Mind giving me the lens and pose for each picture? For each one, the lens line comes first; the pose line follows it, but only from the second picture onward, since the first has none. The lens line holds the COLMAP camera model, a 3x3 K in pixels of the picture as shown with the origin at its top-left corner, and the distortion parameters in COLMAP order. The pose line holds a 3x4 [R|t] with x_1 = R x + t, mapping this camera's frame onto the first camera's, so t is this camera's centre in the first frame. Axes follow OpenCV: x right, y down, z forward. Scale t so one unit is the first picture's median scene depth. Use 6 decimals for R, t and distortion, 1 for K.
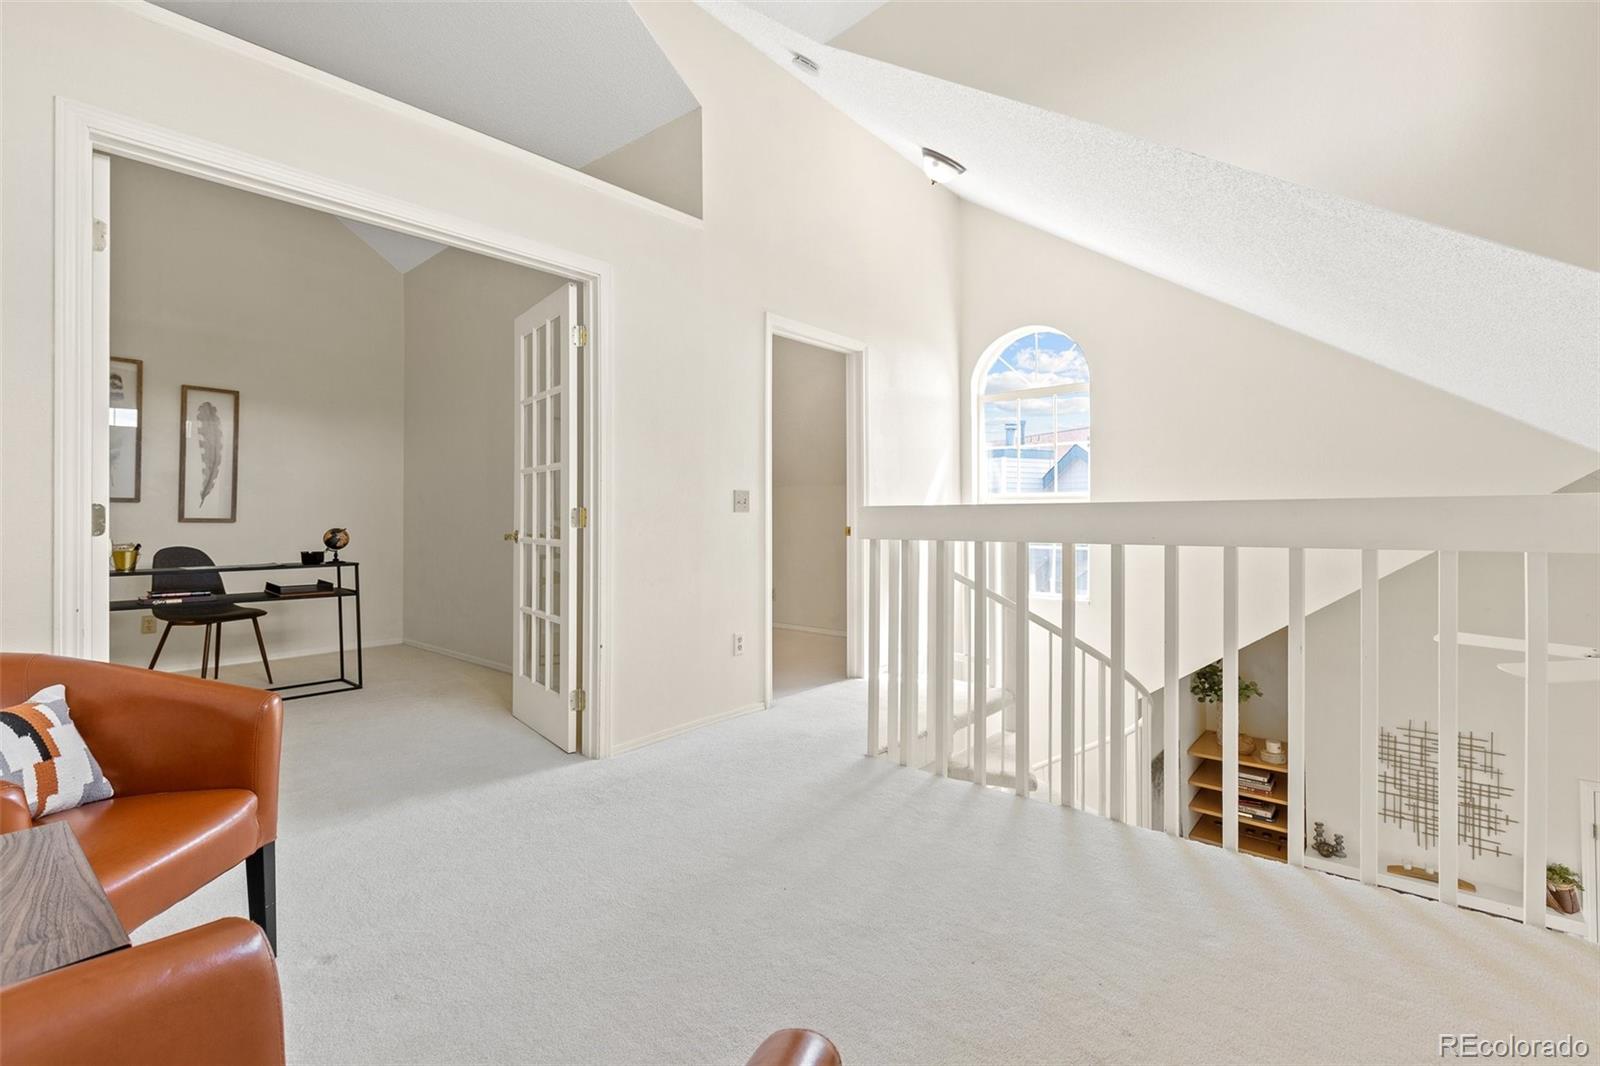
lens RADIAL K [[726.2, 0, 809.8], [0, 726.2, 519.9], [0, 0, 1]] dist [0.002650, -0.000330]
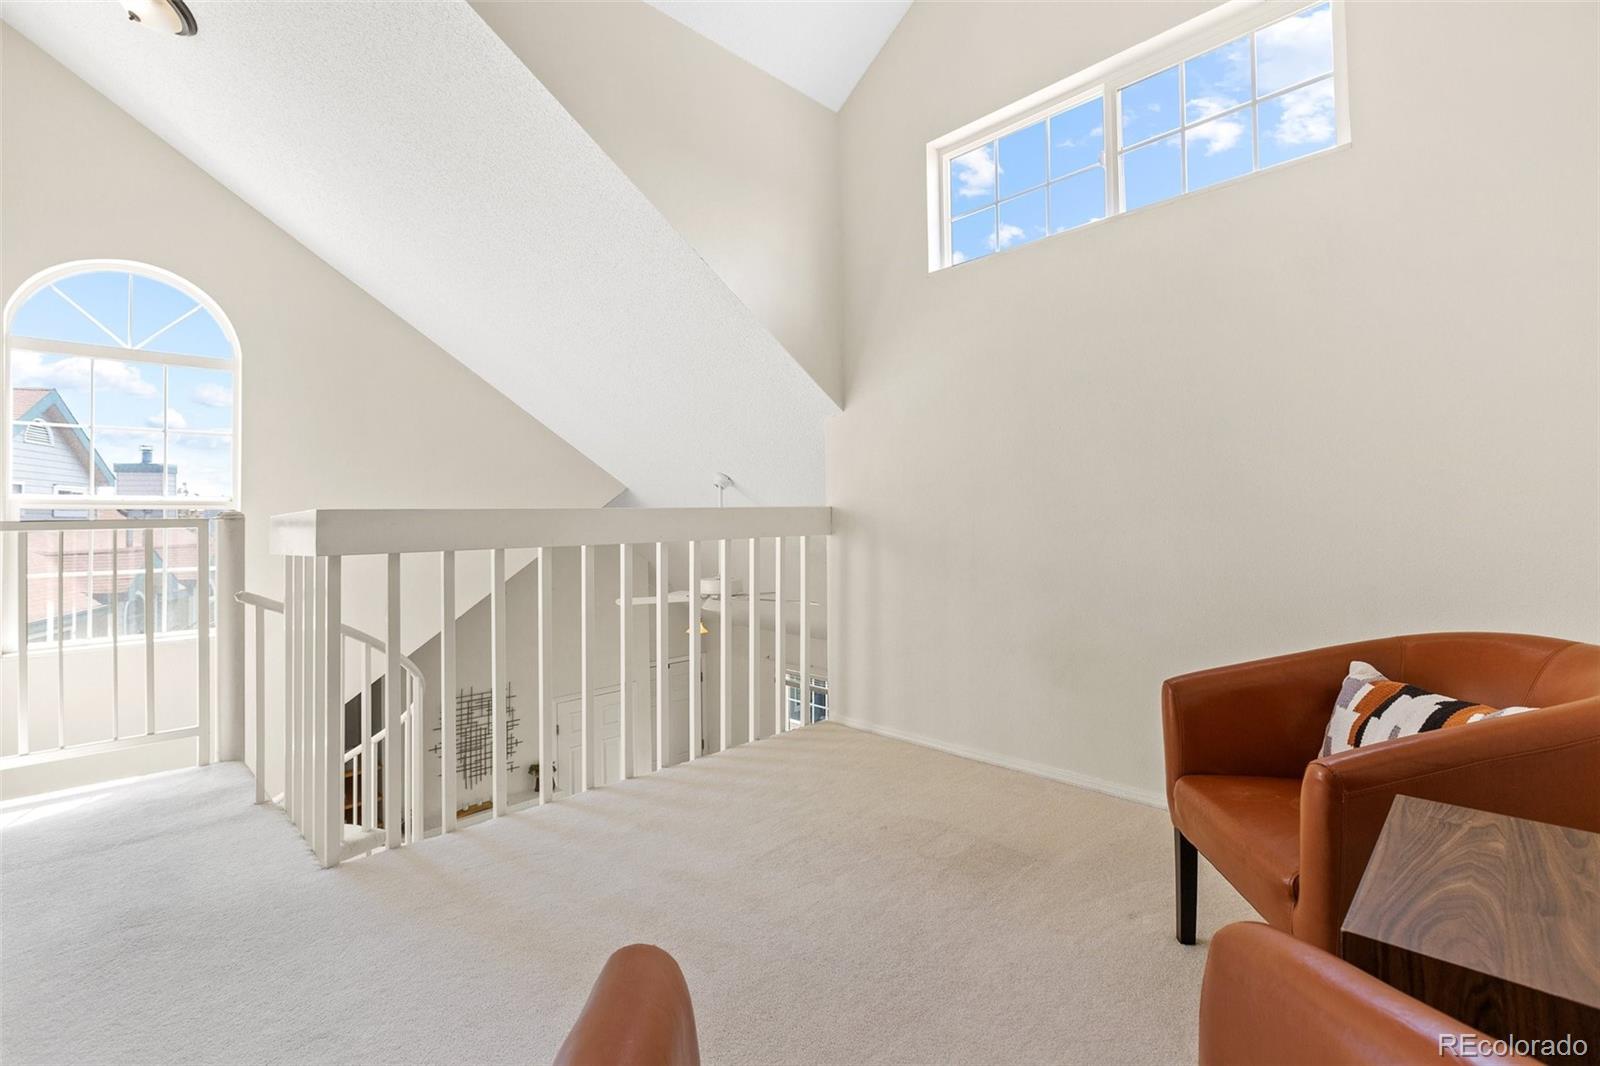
lens RADIAL K [[736.2, 0, 803.4], [0, 736.2, 500.6], [0, 0, 1]] dist [-0.002665, -0.000140]
pose [[0.093238, 0.026846, 0.995282, -2.251145], [0.017117, 0.999445, -0.028562, 0.008183], [-0.995497, 0.019699, 0.092727, 1.816786]]
